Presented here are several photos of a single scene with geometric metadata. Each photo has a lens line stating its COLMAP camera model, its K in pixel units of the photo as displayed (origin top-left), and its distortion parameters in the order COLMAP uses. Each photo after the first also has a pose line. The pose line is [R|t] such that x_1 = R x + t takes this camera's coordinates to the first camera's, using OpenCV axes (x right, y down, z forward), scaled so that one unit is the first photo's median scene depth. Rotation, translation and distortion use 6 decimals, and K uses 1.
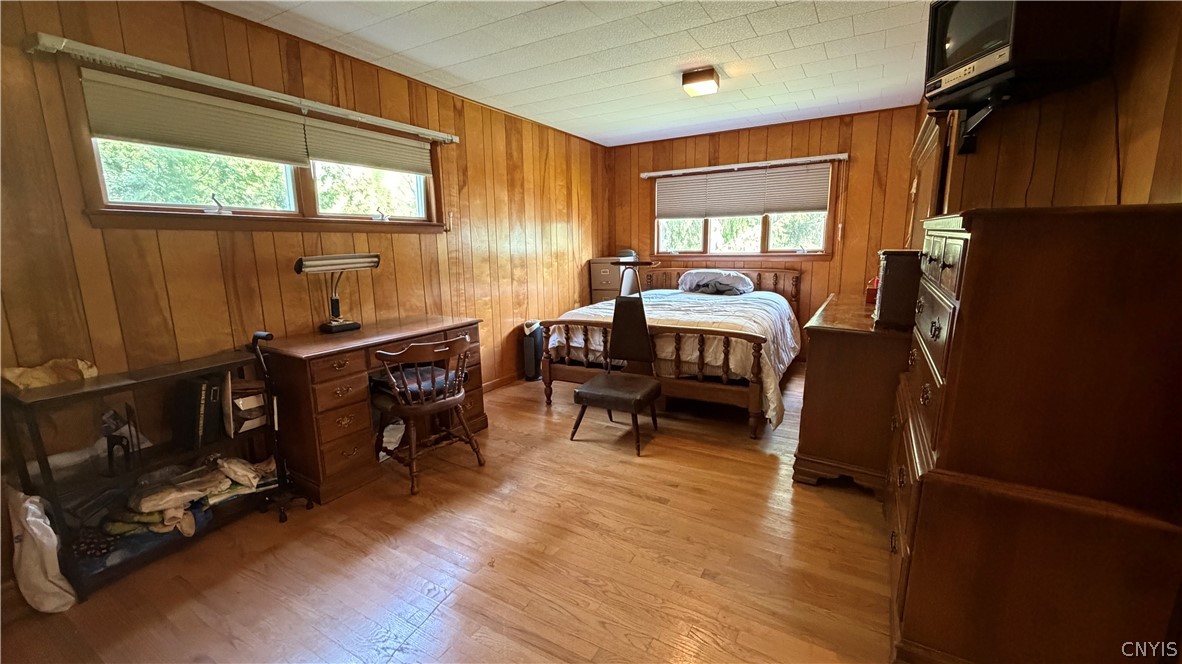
lens RADIAL K [[471.5, 0, 587.7], [0, 471.5, 331.6], [0, 0, 1]] dist [0.002322, 0.000429]
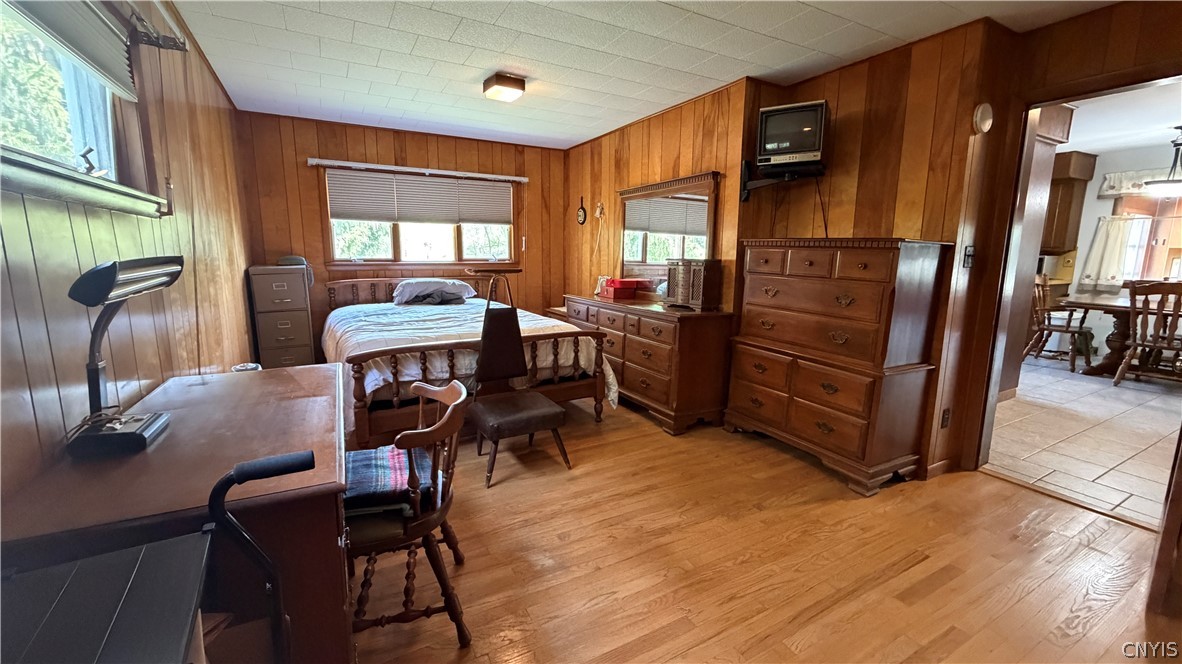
lens RADIAL K [[471.5, 0, 590.3], [0, 471.5, 330.7], [0, 0, 1]] dist [0.002322, 0.000429]
pose [[0.508501, -0.120603, 0.852573, -0.429607], [0.141170, 0.988422, 0.055622, -0.041306], [-0.849410, 0.092074, 0.519639, 0.285606]]
